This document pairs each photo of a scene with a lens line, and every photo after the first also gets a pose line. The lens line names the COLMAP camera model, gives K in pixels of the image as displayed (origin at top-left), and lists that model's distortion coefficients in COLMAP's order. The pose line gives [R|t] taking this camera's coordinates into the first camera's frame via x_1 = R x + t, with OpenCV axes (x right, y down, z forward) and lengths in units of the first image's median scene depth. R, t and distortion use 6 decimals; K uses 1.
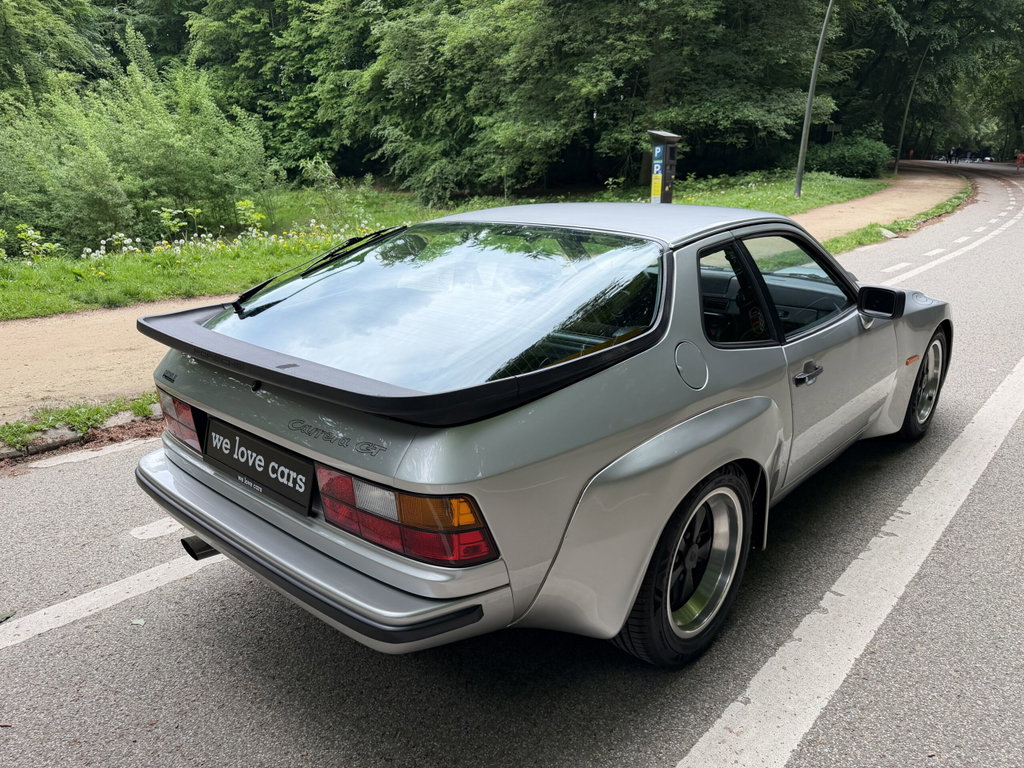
lens RADIAL K [[734.3, 0, 510.8], [0, 734.3, 374.9], [0, 0, 1]] dist [0.005867, -0.003983]
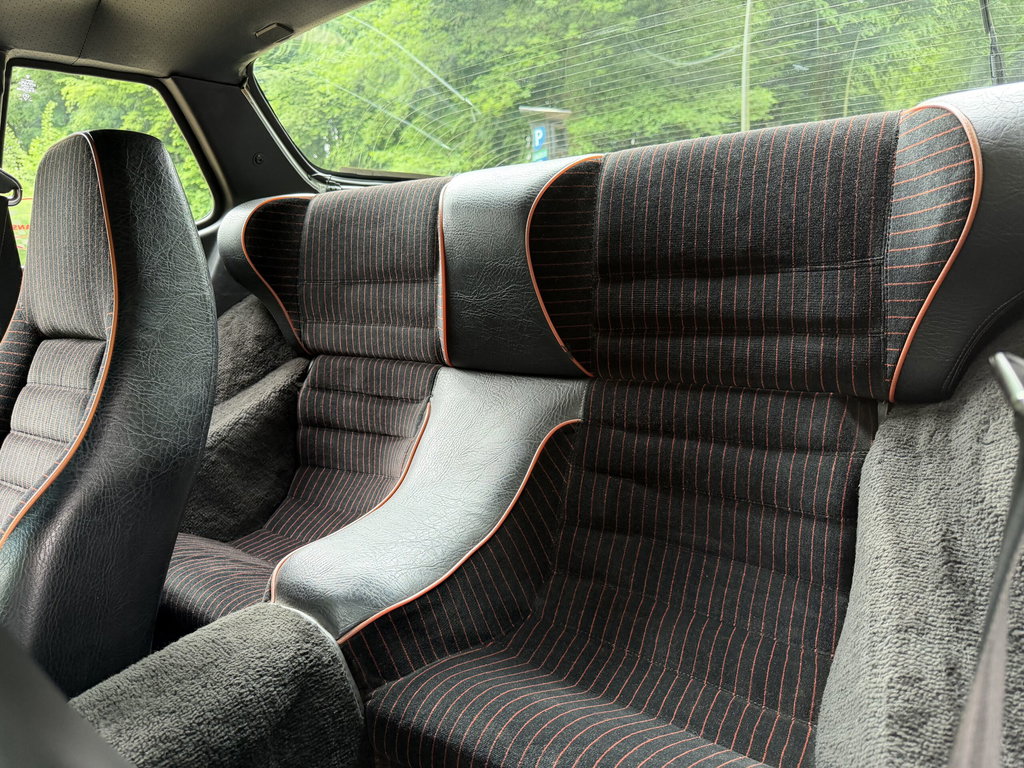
lens RADIAL K [[729.6, 0, 512.0], [0, 729.6, 384.0], [0, 0, 1]] dist [0.005187, -0.005249]
pose [[0.992646, -0.113787, 0.041300, 0.058866], [0.115503, 0.992425, -0.041848, -0.024607], [-0.036225, 0.046311, 0.998270, 0.162321]]
